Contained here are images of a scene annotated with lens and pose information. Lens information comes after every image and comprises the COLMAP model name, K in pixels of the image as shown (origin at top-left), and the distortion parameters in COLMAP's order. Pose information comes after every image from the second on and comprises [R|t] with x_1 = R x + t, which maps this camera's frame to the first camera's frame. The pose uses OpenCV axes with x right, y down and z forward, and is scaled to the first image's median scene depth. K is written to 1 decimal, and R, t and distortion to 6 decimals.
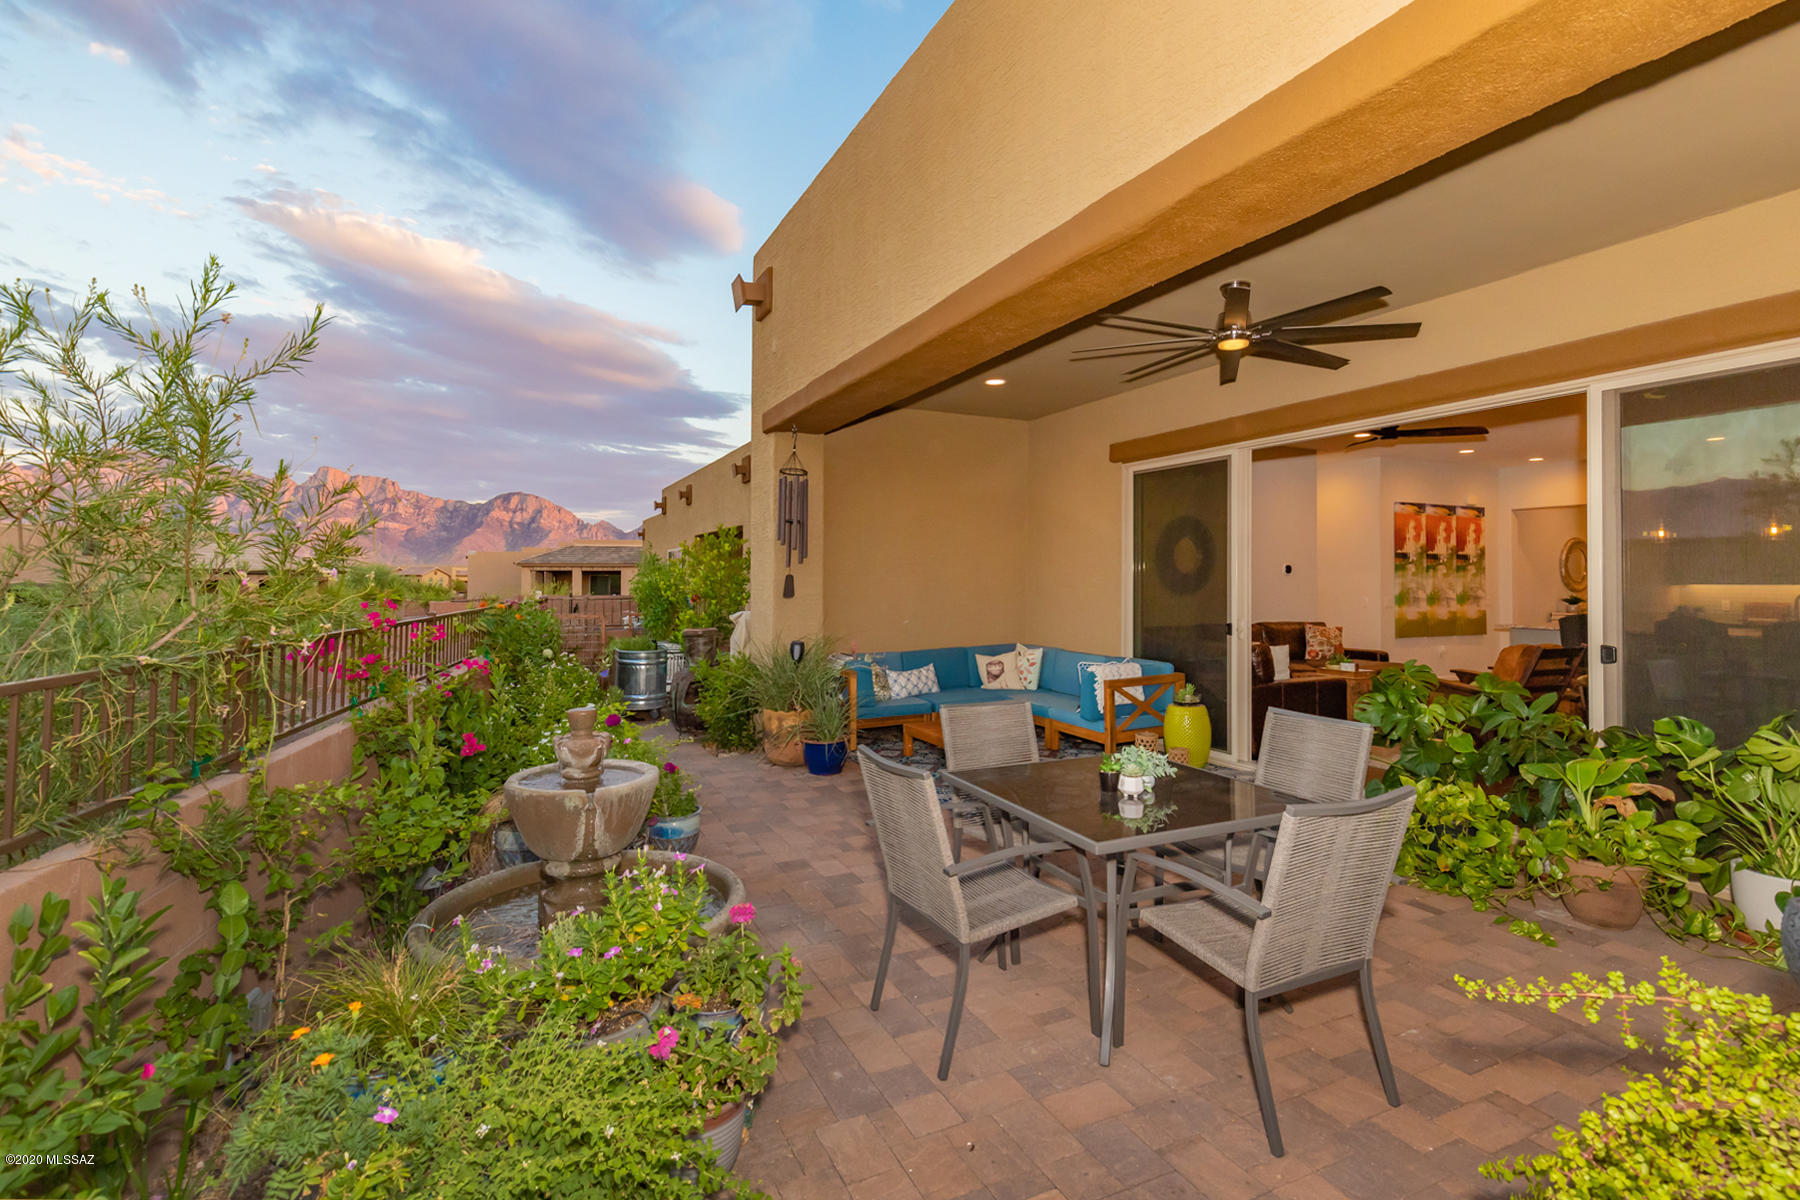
lens RADIAL K [[827.5, 0, 902.4], [0, 827.5, 510.4], [0, 0, 1]] dist [0.000855, -0.000074]
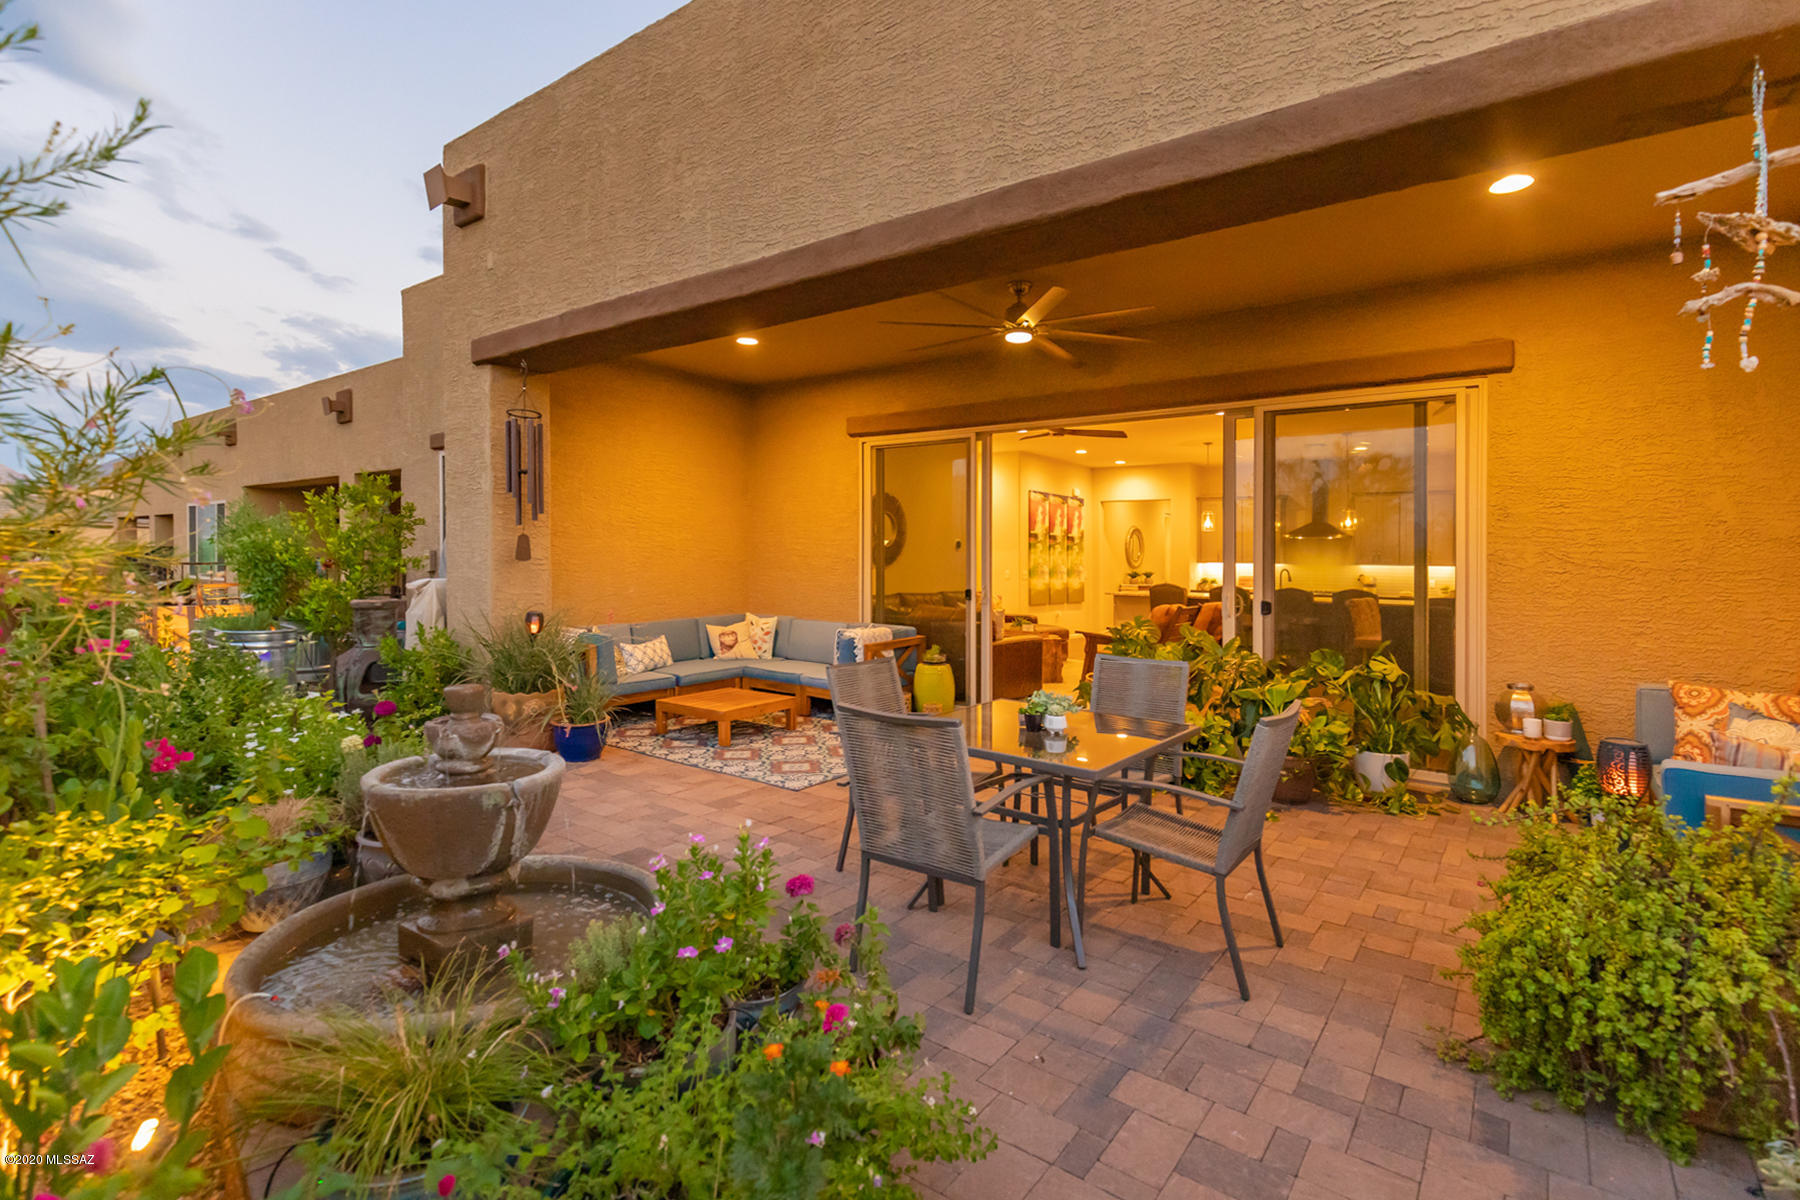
lens RADIAL K [[843.3, 0, 903.2], [0, 843.3, 503.2], [0, 0, 1]] dist [0.015060, -0.000095]
pose [[0.881006, 0.046513, 0.470814, -0.180092], [-0.055759, 0.998428, 0.005702, 0.016938], [-0.469809, -0.031276, 0.882214, 0.042527]]
